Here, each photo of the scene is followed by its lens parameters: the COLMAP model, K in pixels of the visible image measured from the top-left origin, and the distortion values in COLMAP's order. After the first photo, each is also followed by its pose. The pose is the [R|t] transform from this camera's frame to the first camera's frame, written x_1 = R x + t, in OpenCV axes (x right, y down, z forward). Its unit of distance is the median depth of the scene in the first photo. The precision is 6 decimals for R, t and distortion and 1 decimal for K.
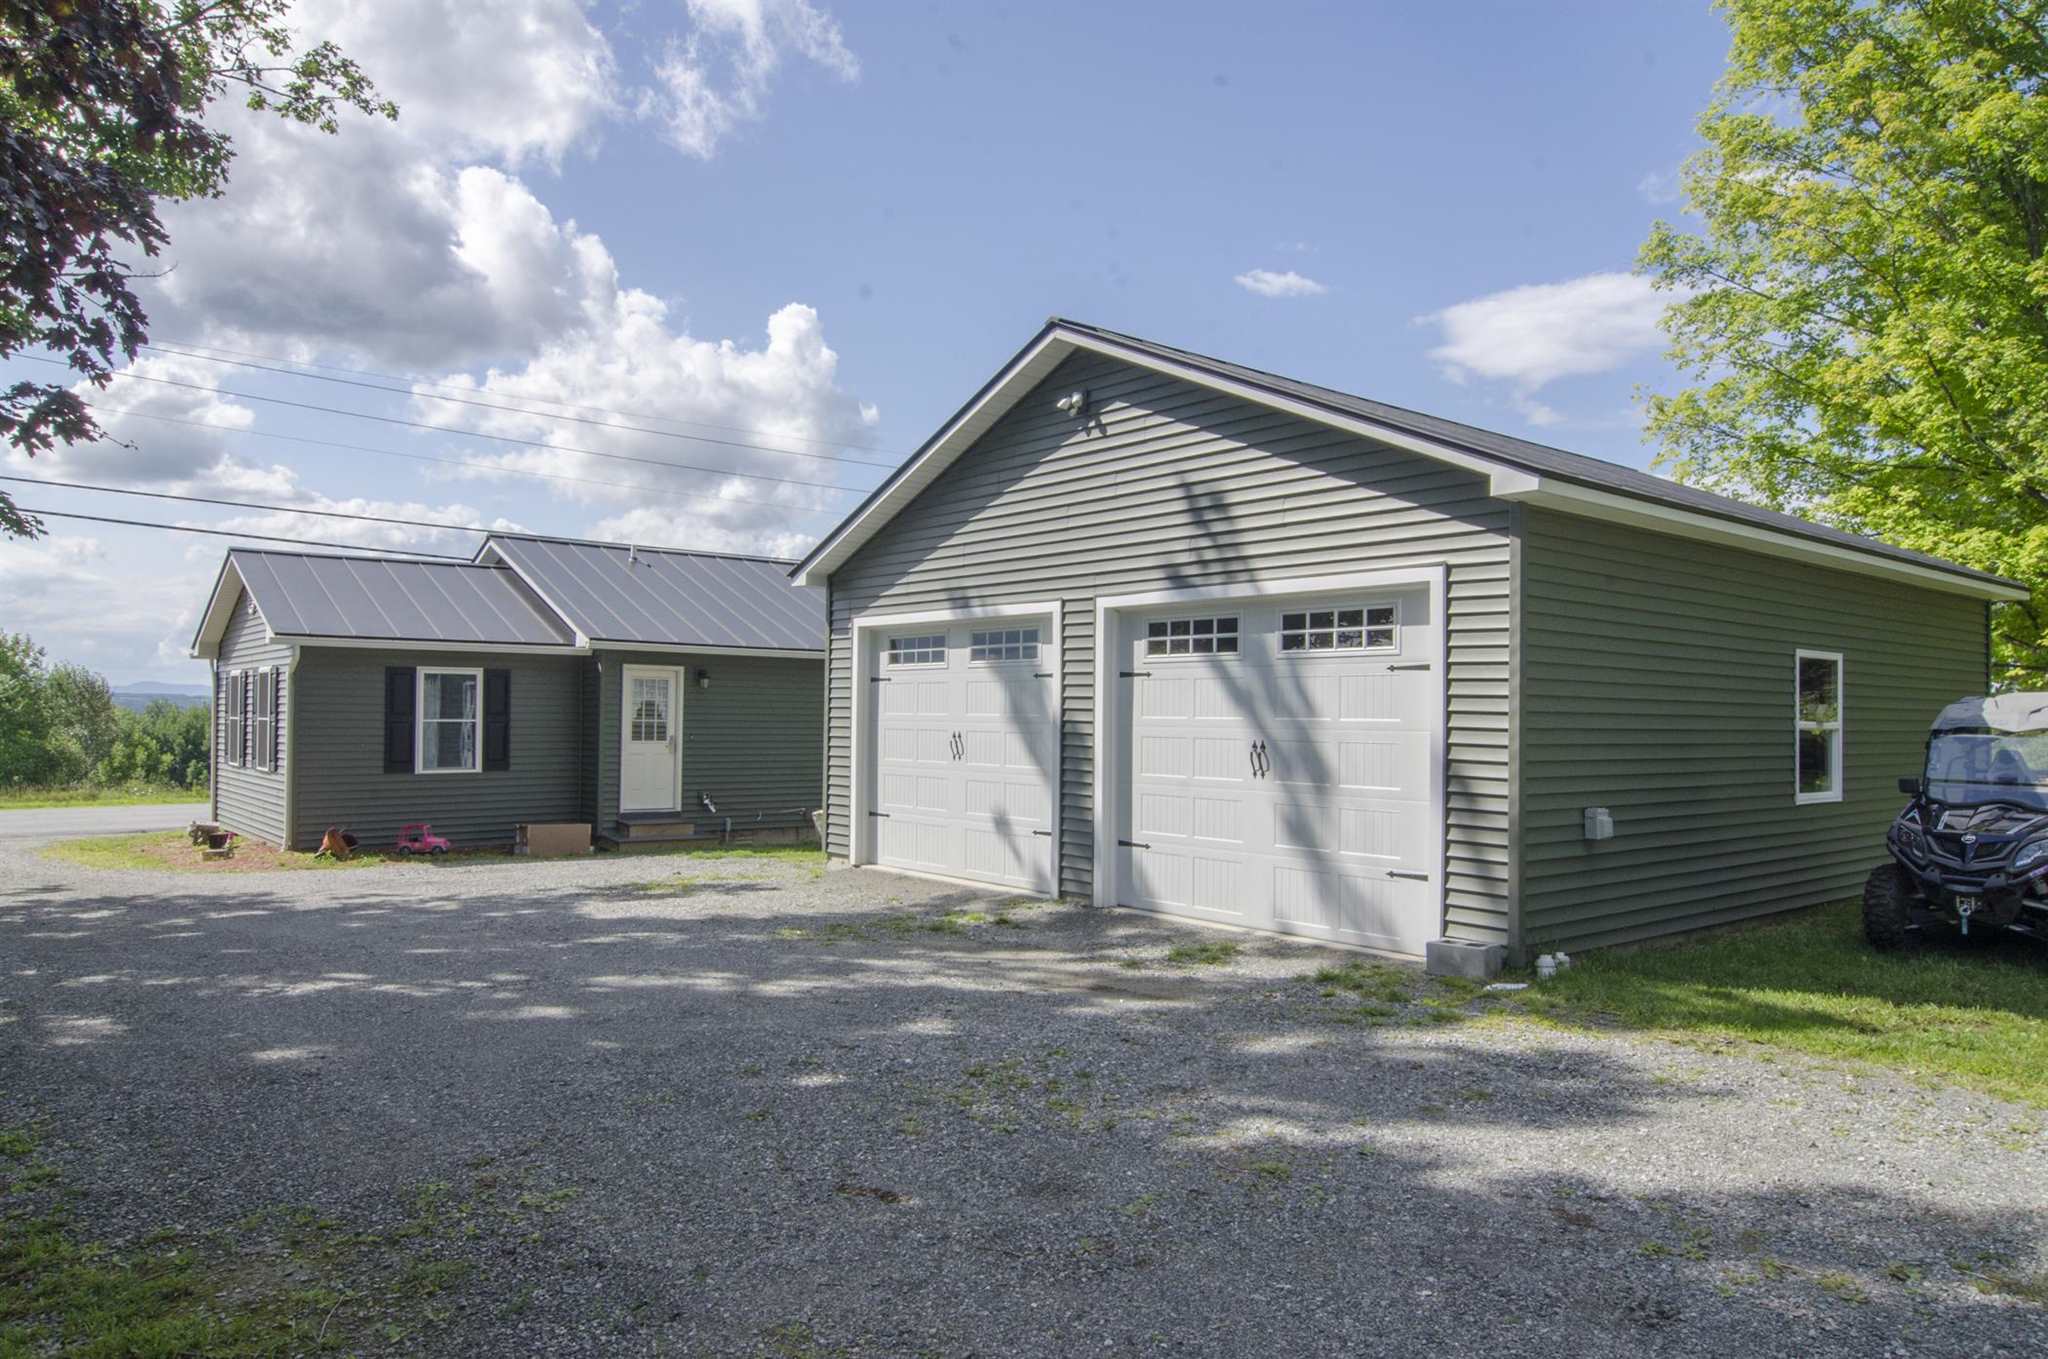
lens RADIAL K [[1333.3, 0, 1023.6], [0, 1333.3, 700.4], [0, 0, 1]] dist [-0.007909, -0.003441]
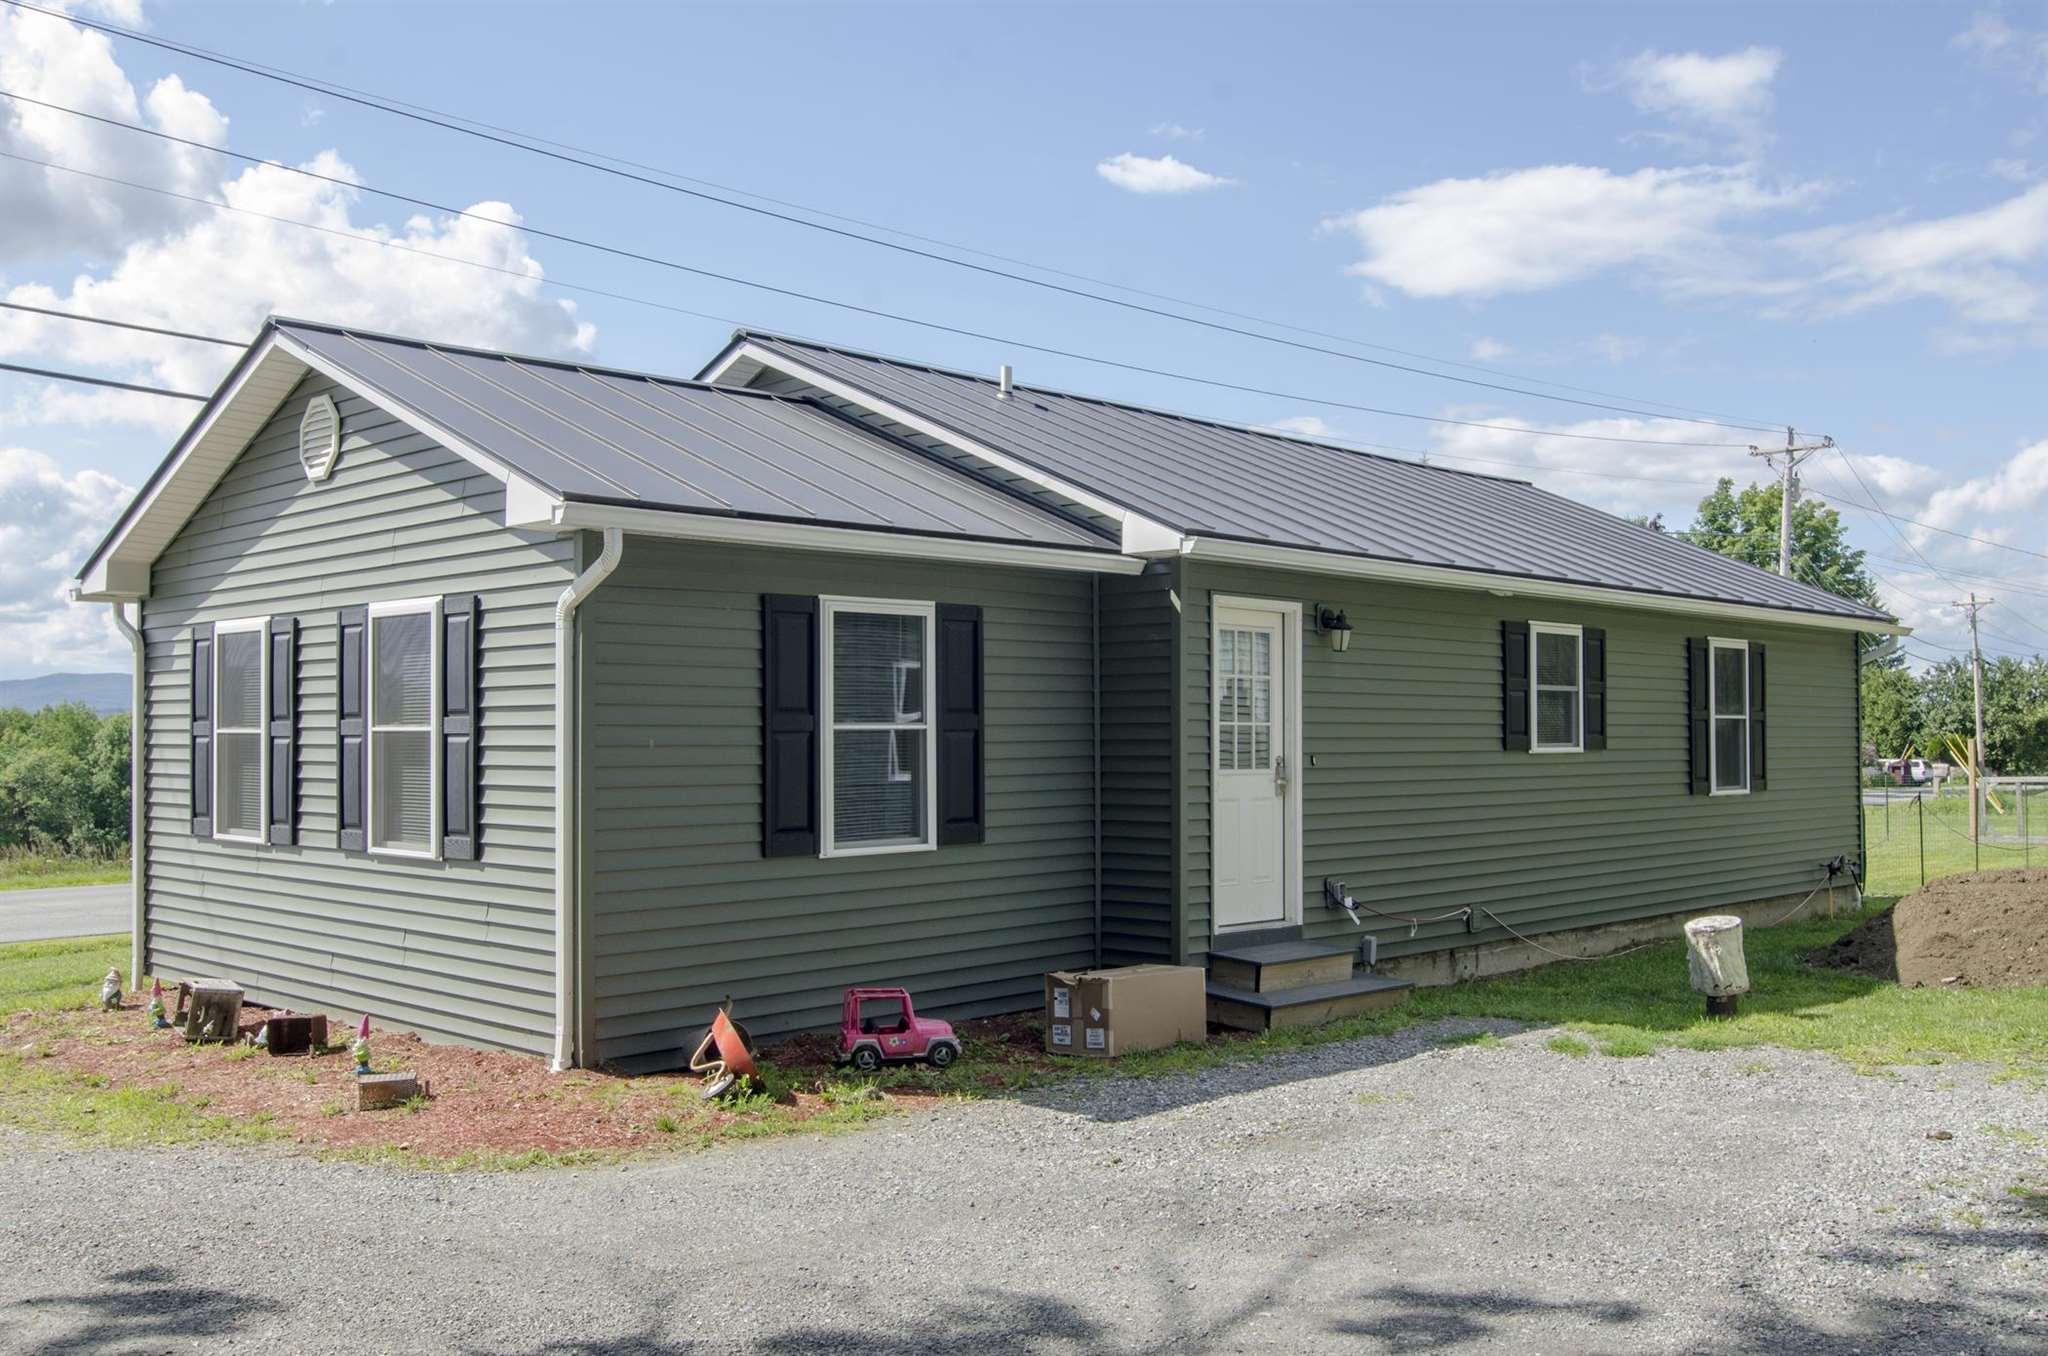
lens RADIAL K [[1801.2, 0, 1024.7], [0, 1801.2, 686.6], [0, 0, 1]] dist [-0.008180, 0.006088]
pose [[0.994923, -0.009470, 0.100195, -0.423760], [0.010860, 0.999852, -0.013335, 0.010192], [-0.100054, 0.014355, 0.994878, 0.419243]]
